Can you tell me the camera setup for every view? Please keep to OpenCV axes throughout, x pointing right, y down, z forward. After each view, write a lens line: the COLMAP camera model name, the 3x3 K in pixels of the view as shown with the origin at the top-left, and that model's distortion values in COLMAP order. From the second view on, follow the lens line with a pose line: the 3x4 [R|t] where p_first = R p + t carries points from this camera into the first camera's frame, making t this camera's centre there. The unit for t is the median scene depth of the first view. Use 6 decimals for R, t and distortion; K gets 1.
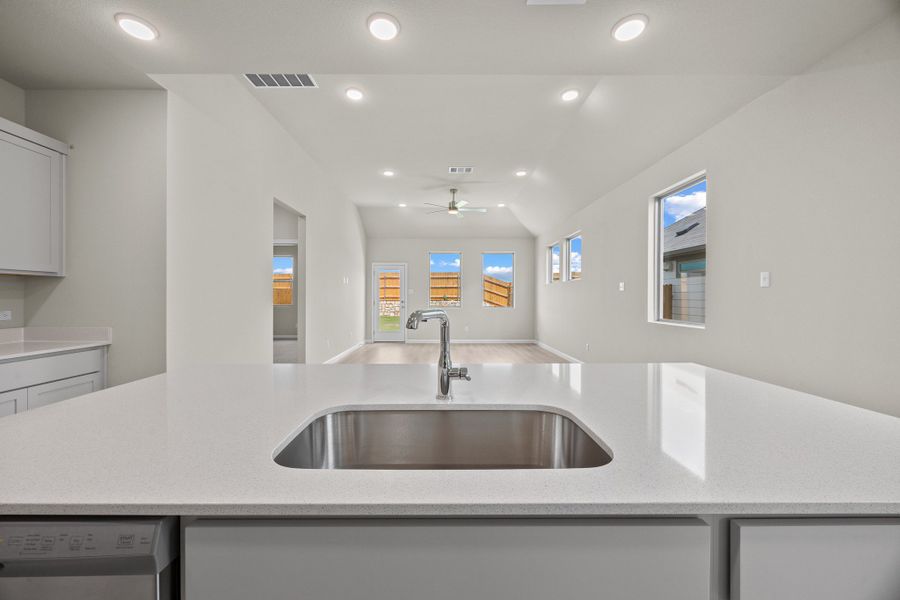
lens RADIAL K [[339.3, 0, 444.8], [0, 339.3, 300.4], [0, 0, 1]] dist [-0.005489, 0.000652]
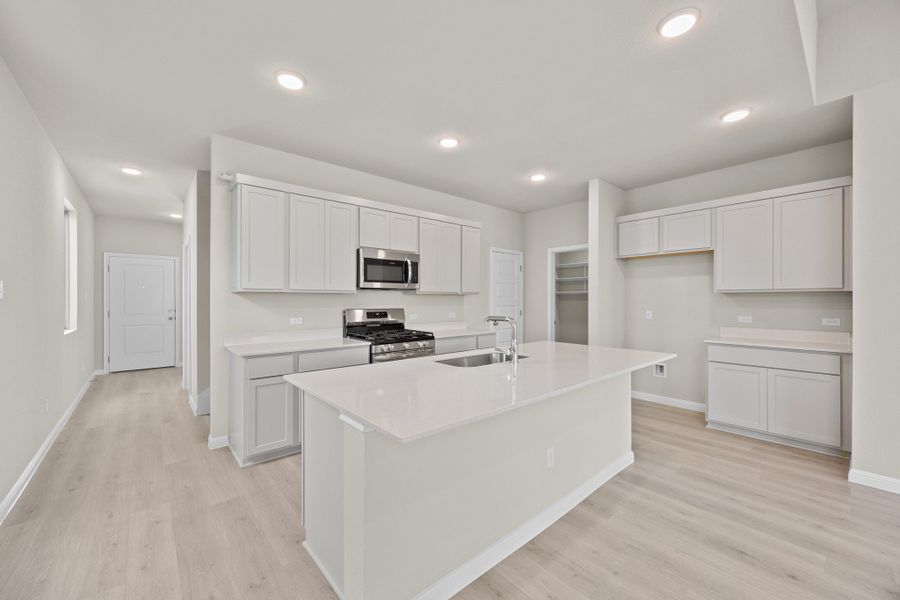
lens RADIAL K [[339.3, 0, 436.9], [0, 339.3, 298.8], [0, 0, 1]] dist [-0.005489, 0.000652]
pose [[-0.778104, -0.003359, -0.628127, 0.222502], [-0.006990, 0.999970, 0.003313, -0.011510], [0.628097, 0.006968, -0.778104, 0.314157]]
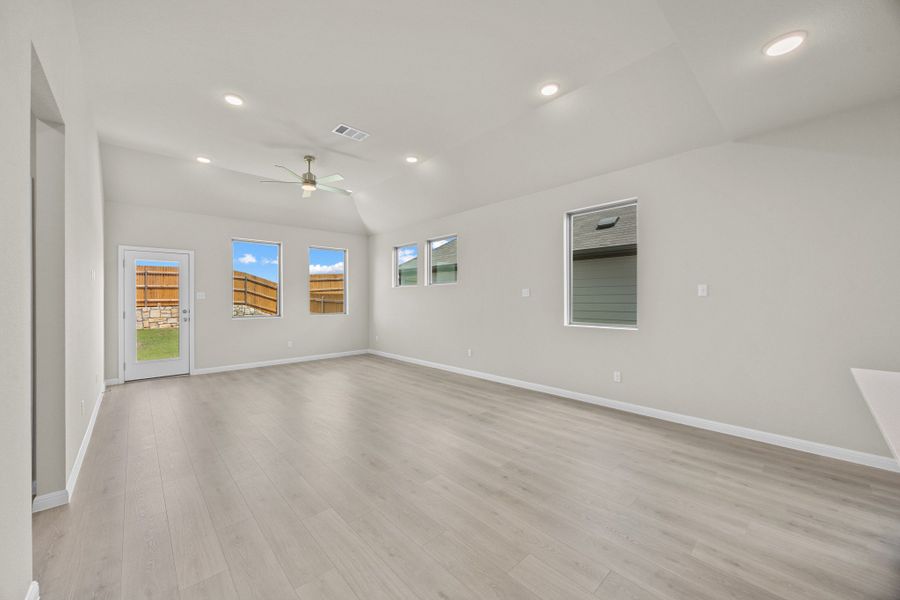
lens RADIAL K [[339.3, 0, 446.1], [0, 339.3, 300.3], [0, 0, 1]] dist [-0.005489, 0.000652]
pose [[0.738761, -0.010030, 0.673893, -0.217543], [0.012879, 0.999917, 0.000764, -0.012516], [-0.673845, 0.008115, 0.738829, 0.229856]]
